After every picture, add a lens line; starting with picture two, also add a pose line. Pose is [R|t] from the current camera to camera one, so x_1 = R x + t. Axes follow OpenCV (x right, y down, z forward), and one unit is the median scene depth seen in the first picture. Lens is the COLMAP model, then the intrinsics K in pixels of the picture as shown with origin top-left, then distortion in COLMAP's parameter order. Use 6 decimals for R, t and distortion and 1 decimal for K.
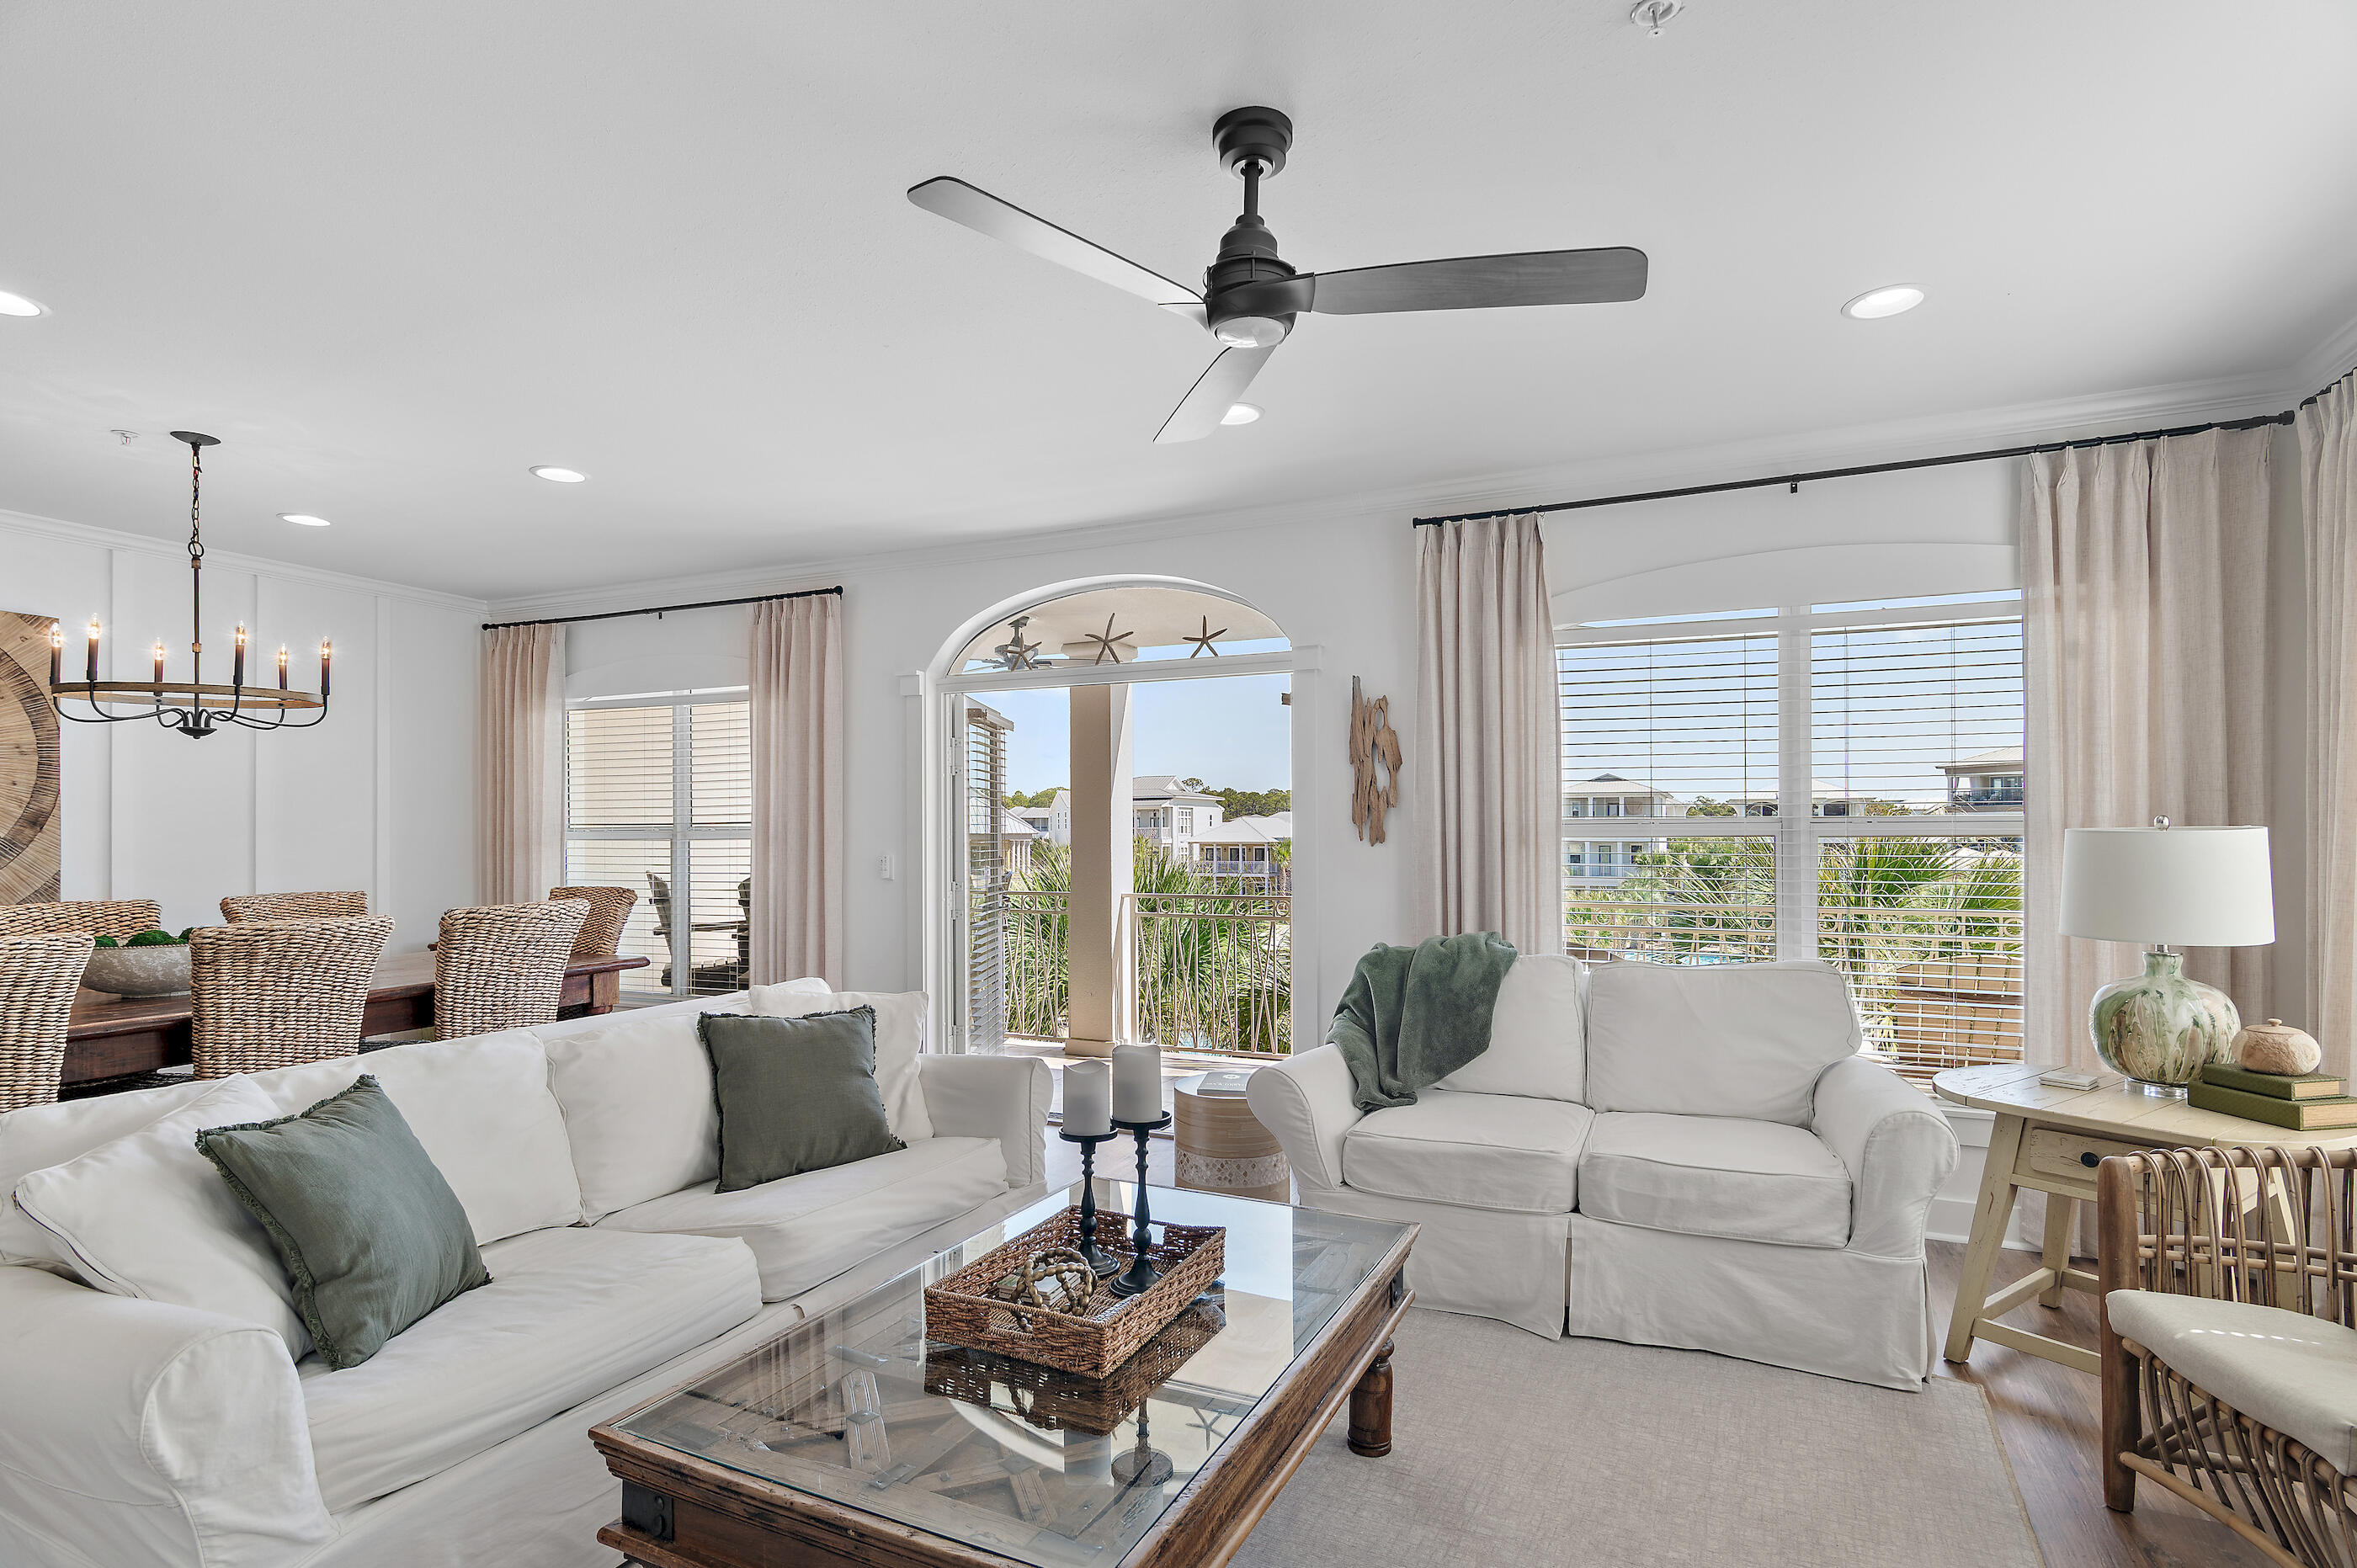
lens RADIAL K [[1155.5, 0, 1169.0], [0, 1155.5, 826.9], [0, 0, 1]] dist [-0.001912, -0.000304]
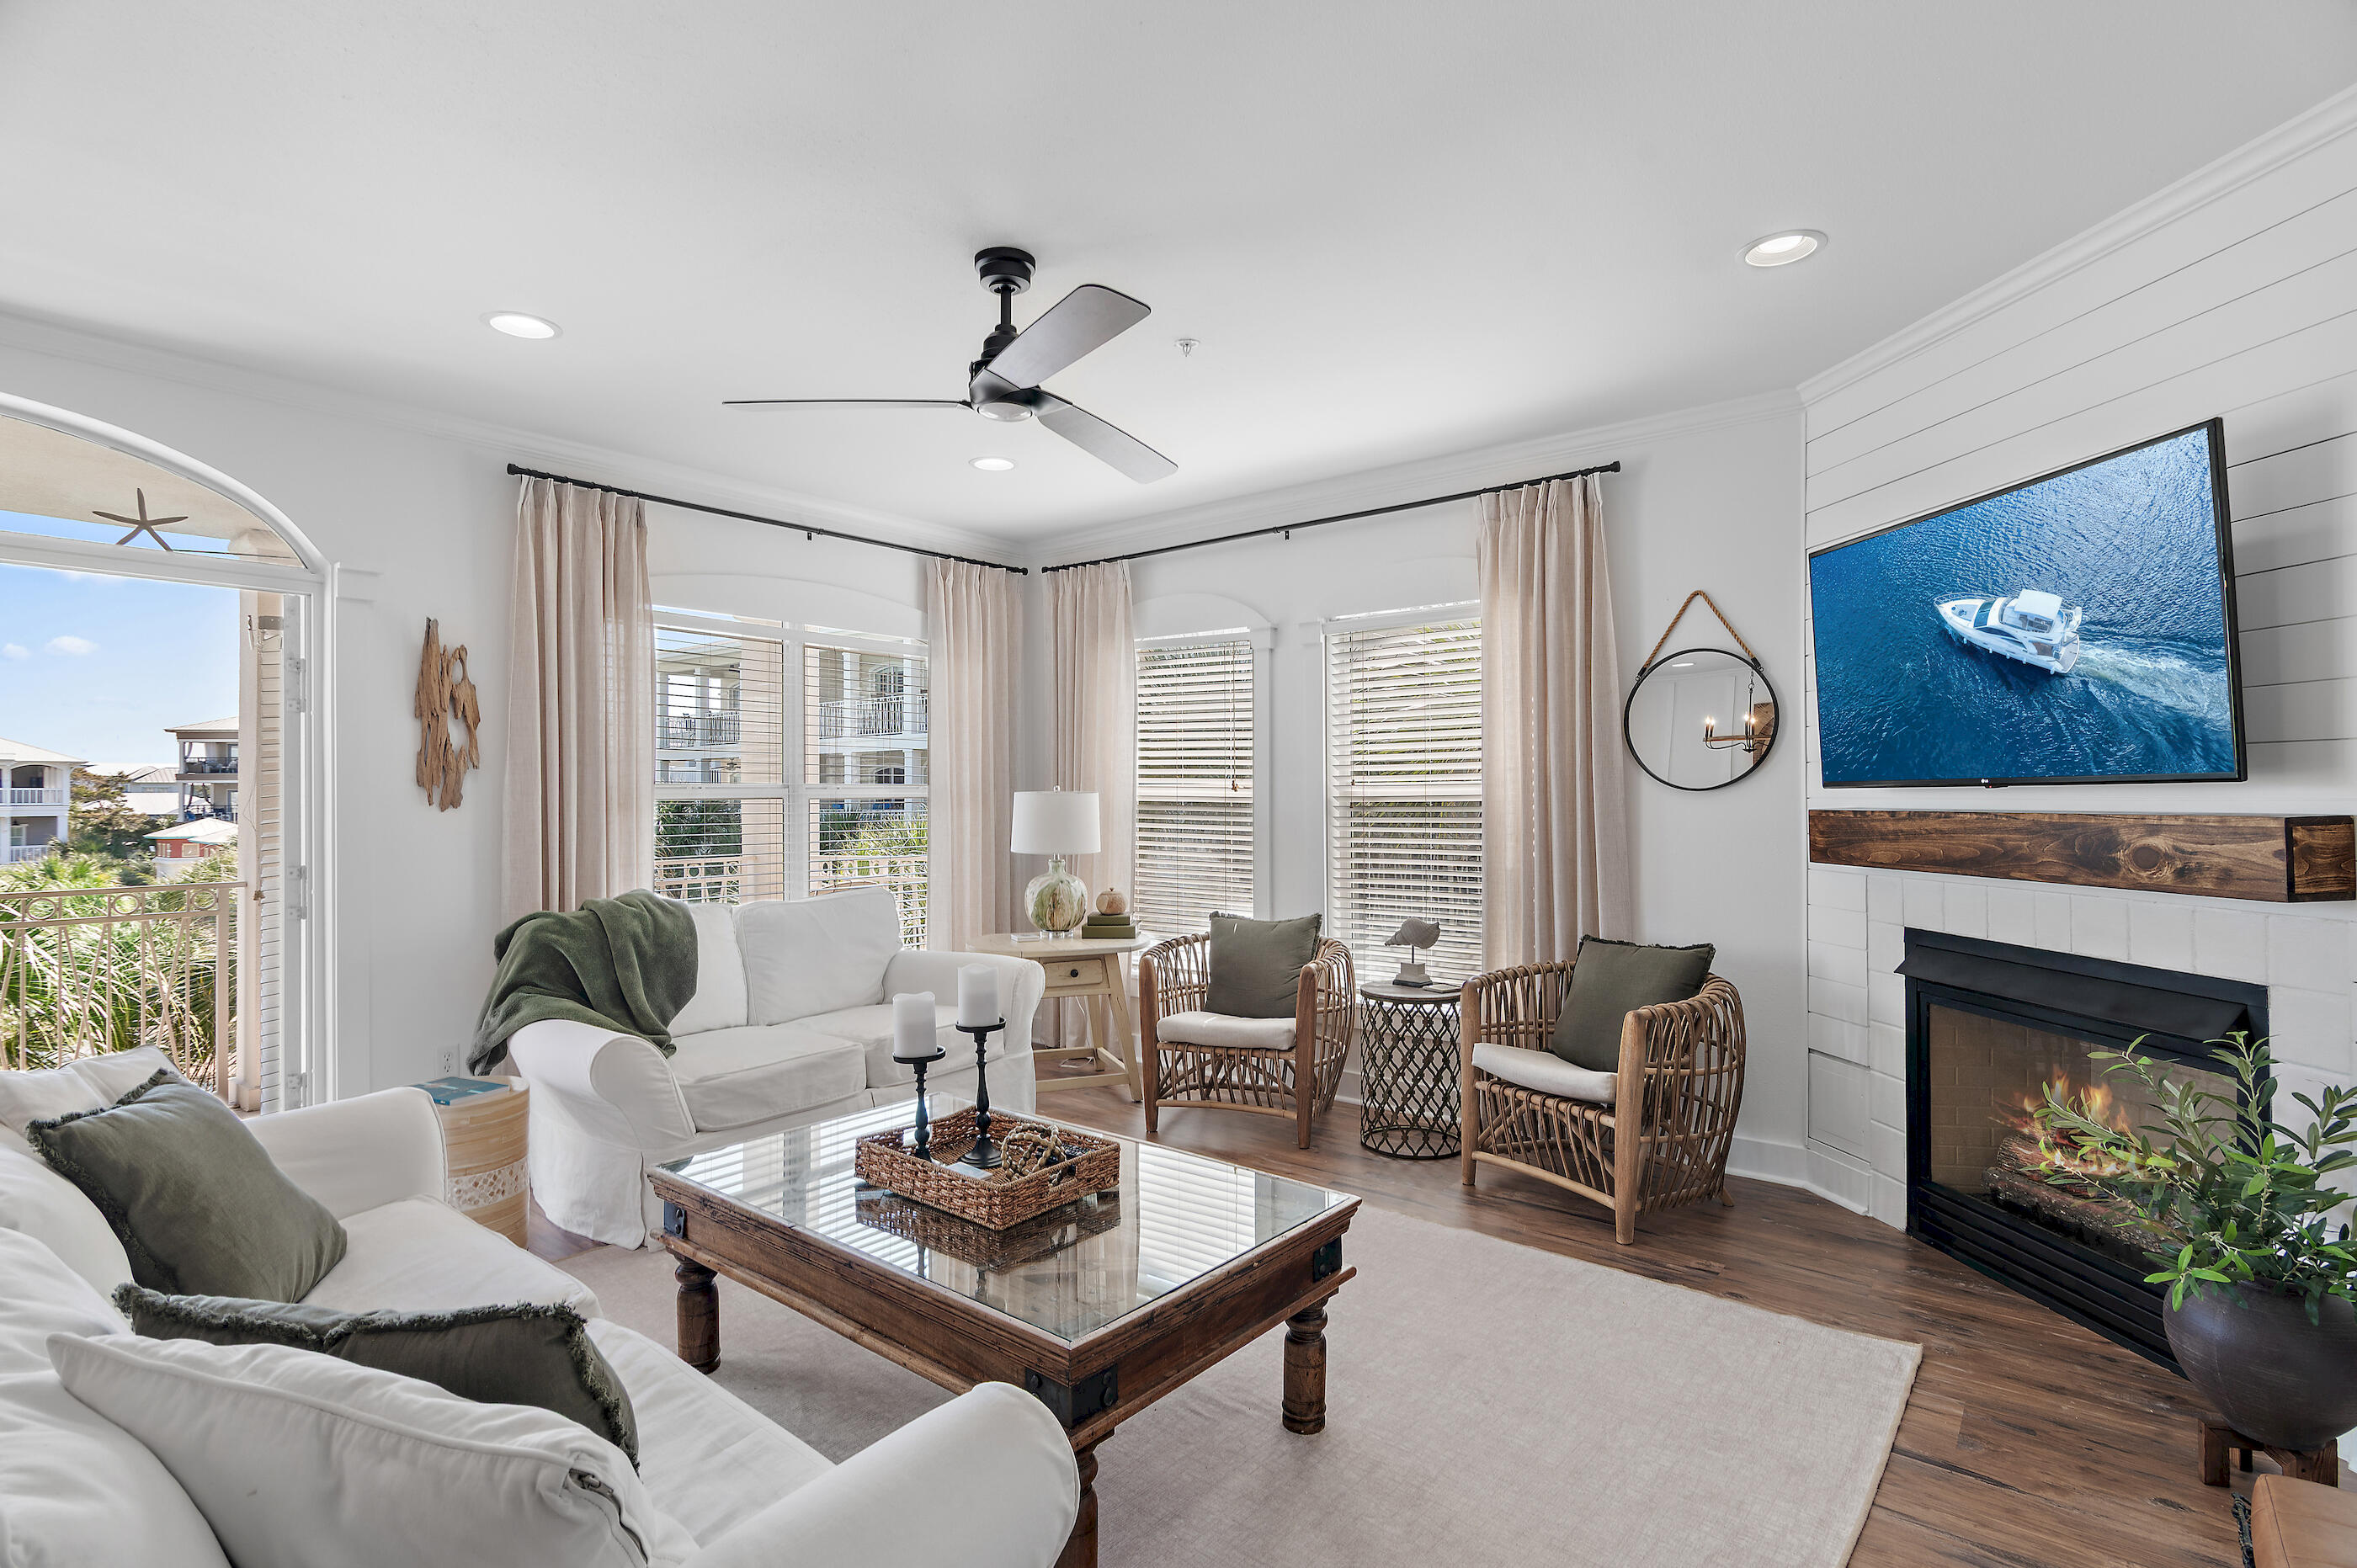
lens RADIAL K [[1151.3, 0, 1184.2], [0, 1151.3, 785.5], [0, 0, 1]] dist [0.003759, 0.000049]
pose [[0.230243, 0.009256, 0.973089, -0.554643], [-0.000274, 0.999955, -0.009447, 0.004497], [-0.973133, 0.001909, 0.230236, 0.238489]]
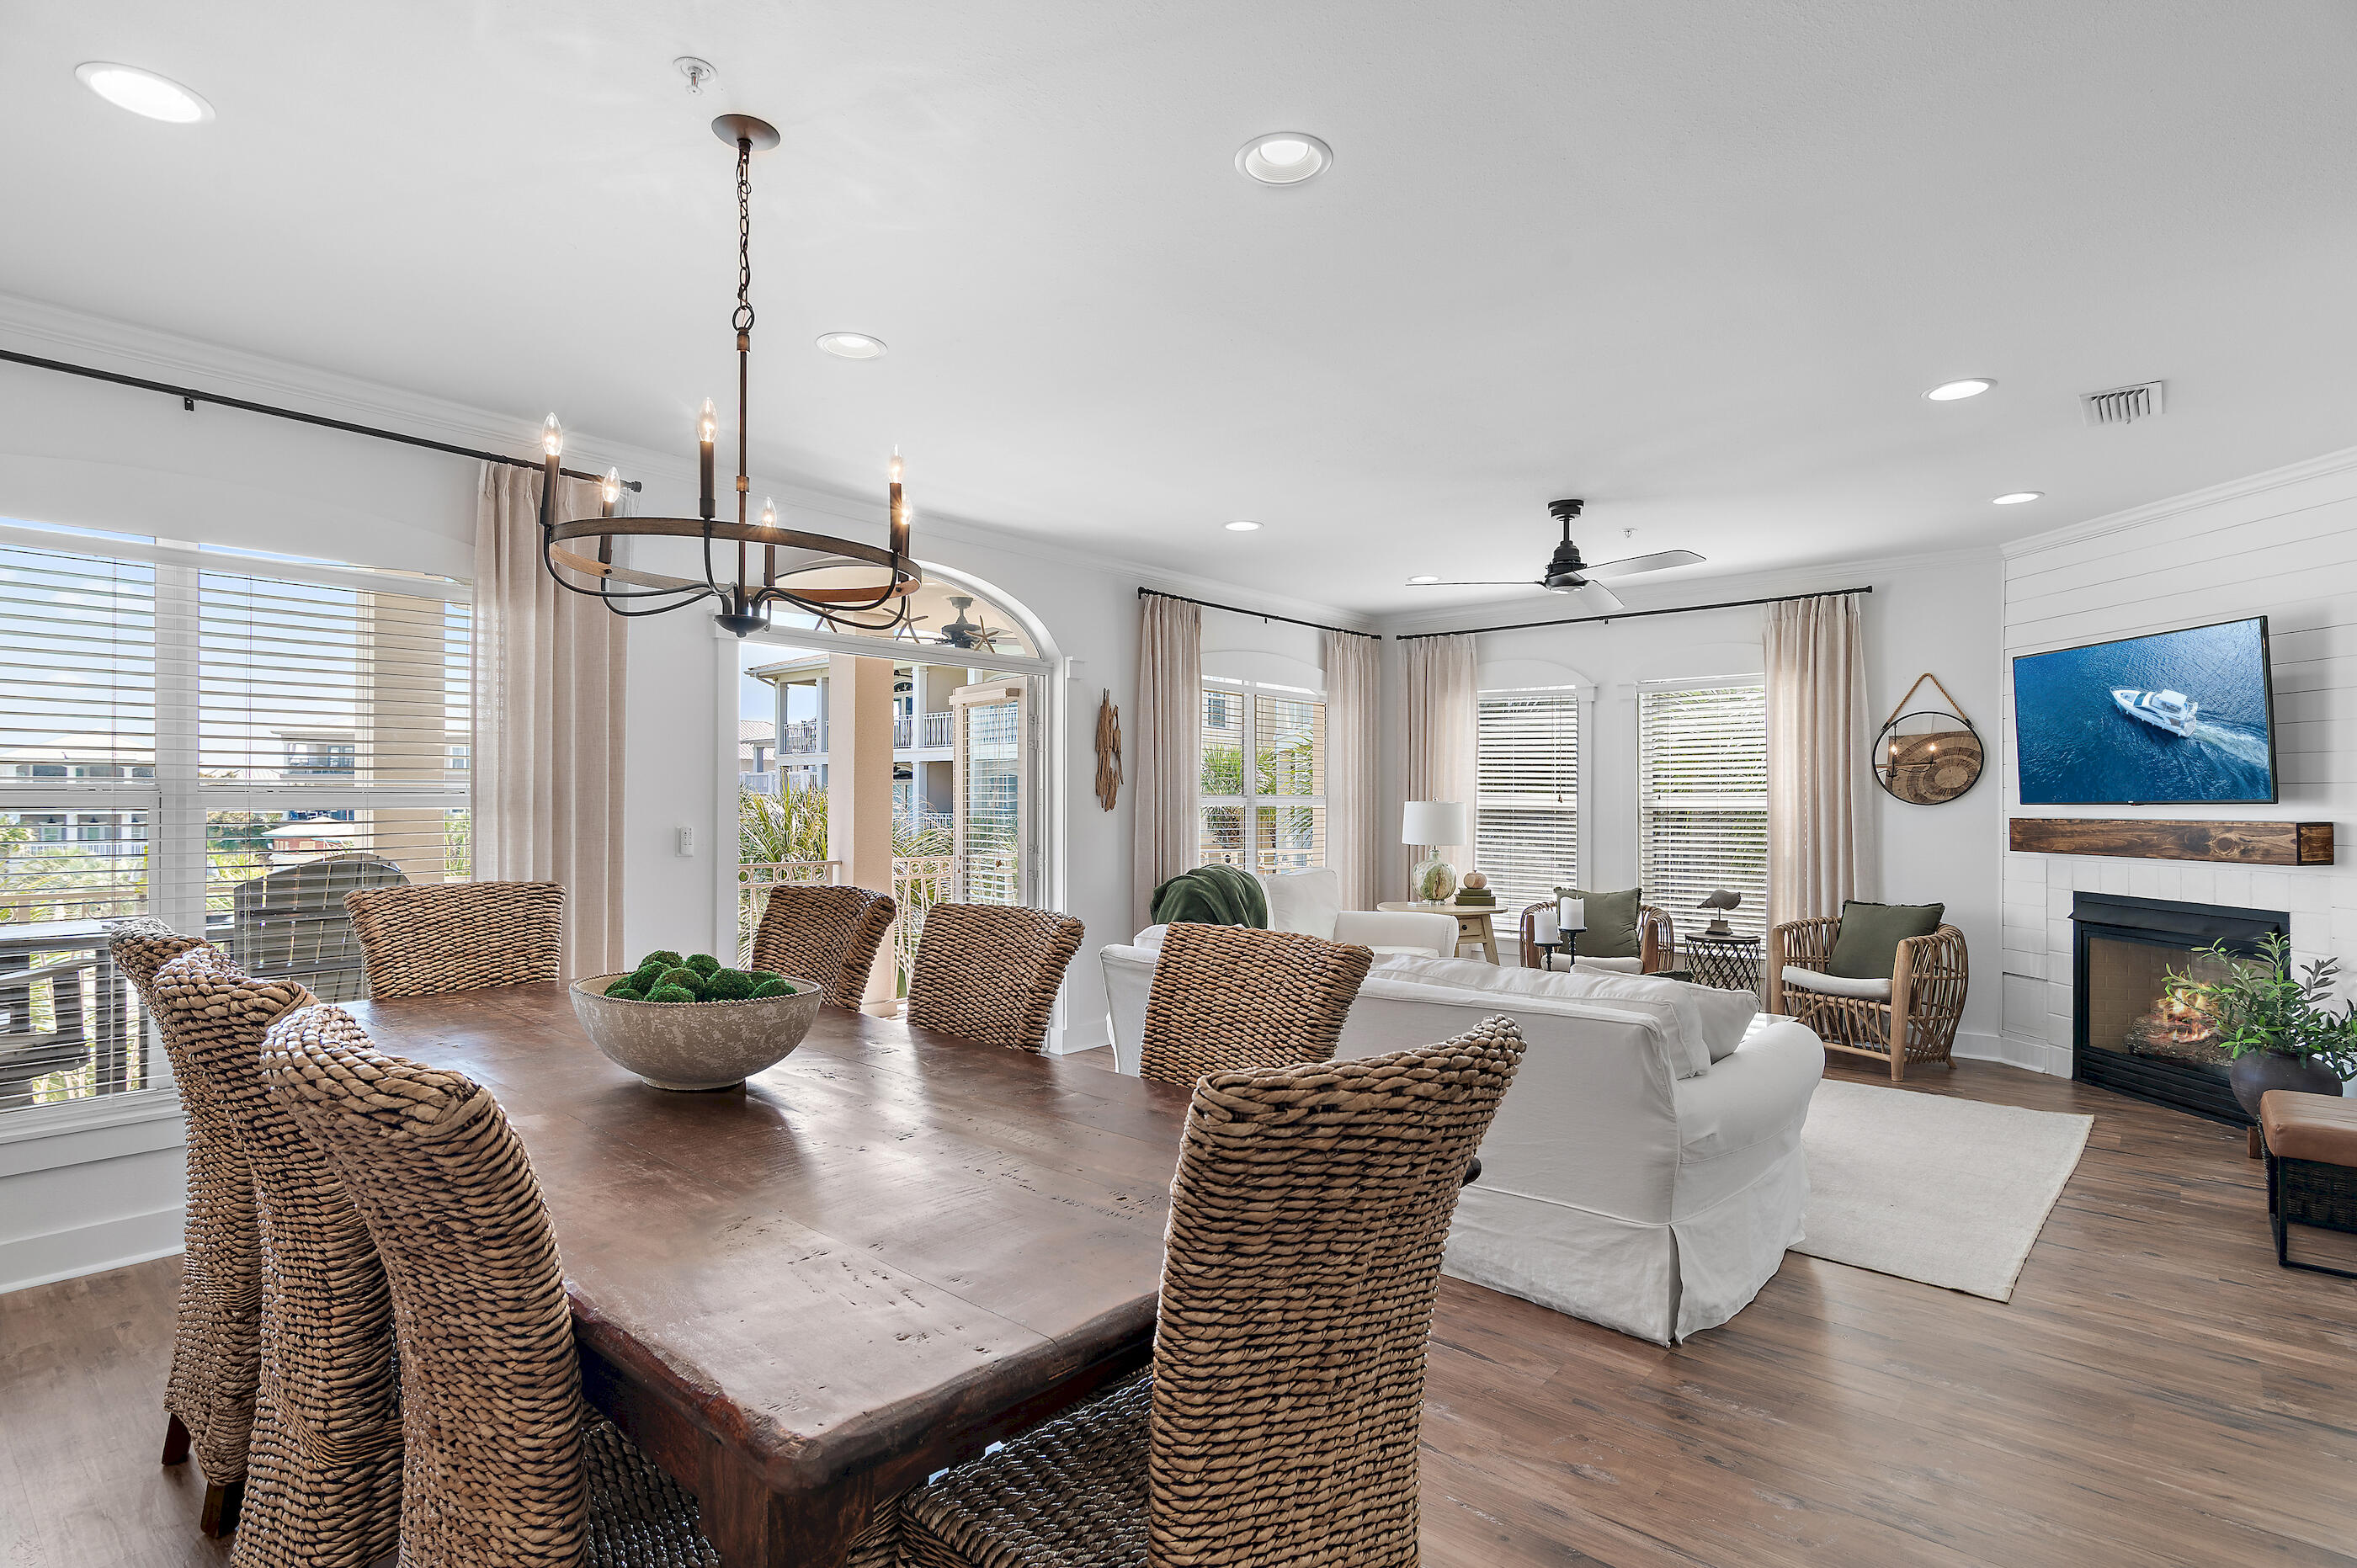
lens RADIAL K [[1175.6, 0, 1181.7], [0, 1175.6, 796.0], [0, 0, 1]] dist [-0.002984, -0.000046]
pose [[0.269181, 0.007892, 0.963057, -1.159016], [-0.008635, 0.999946, -0.005781, 0.004848], [-0.963051, -0.006760, 0.269235, 0.527714]]
